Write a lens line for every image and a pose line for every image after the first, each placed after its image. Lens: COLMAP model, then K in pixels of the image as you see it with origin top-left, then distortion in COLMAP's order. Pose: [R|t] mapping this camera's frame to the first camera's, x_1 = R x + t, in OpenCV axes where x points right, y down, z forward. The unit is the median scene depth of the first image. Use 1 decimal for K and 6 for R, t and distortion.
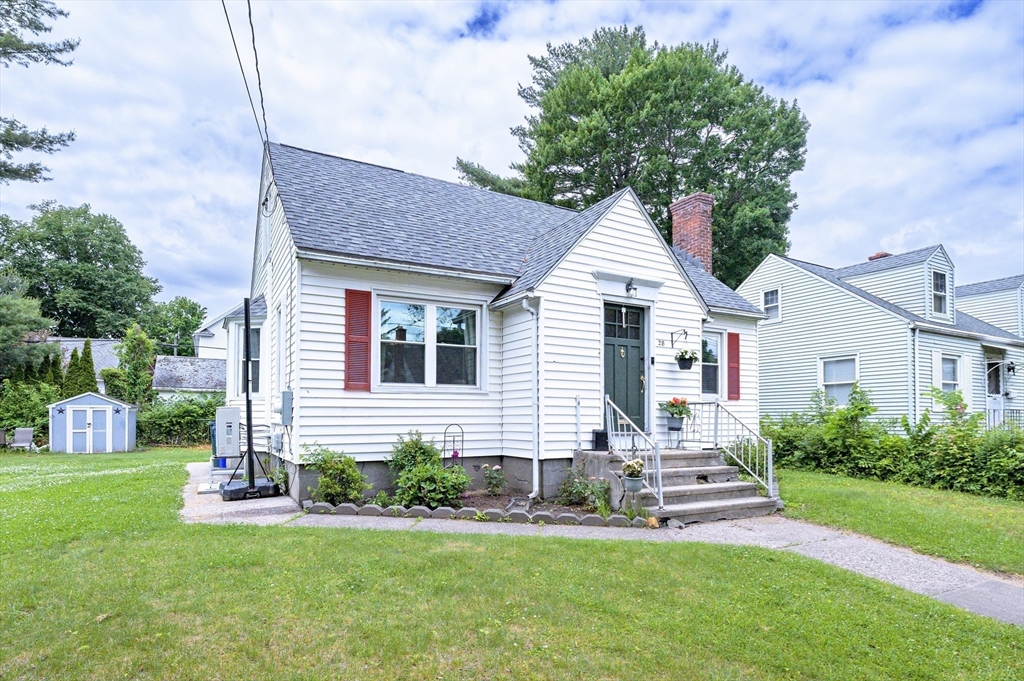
lens RADIAL K [[547.5, 0, 535.6], [0, 547.5, 415.4], [0, 0, 1]] dist [0.001683, 0.003524]
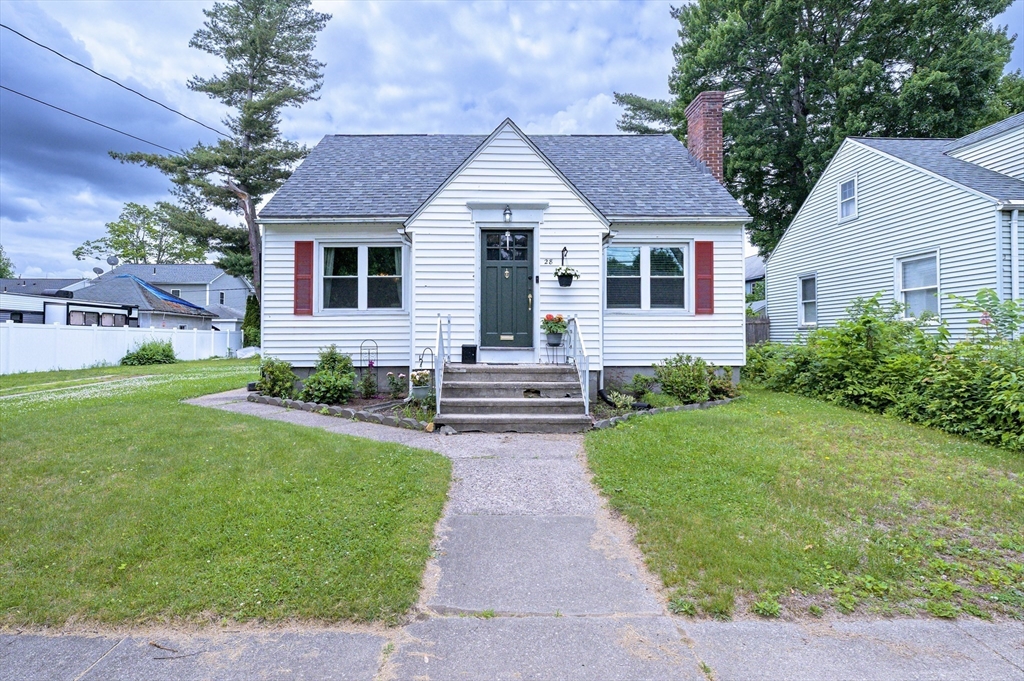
lens RADIAL K [[508.2, 0, 508.8], [0, 508.2, 332.3], [0, 0, 1]] dist [0.000330, -0.000177]
pose [[0.873255, -0.006093, -0.487226, 0.638350], [0.004954, 0.999981, -0.003625, 0.004388], [0.487239, 0.000752, 0.873269, 0.126340]]
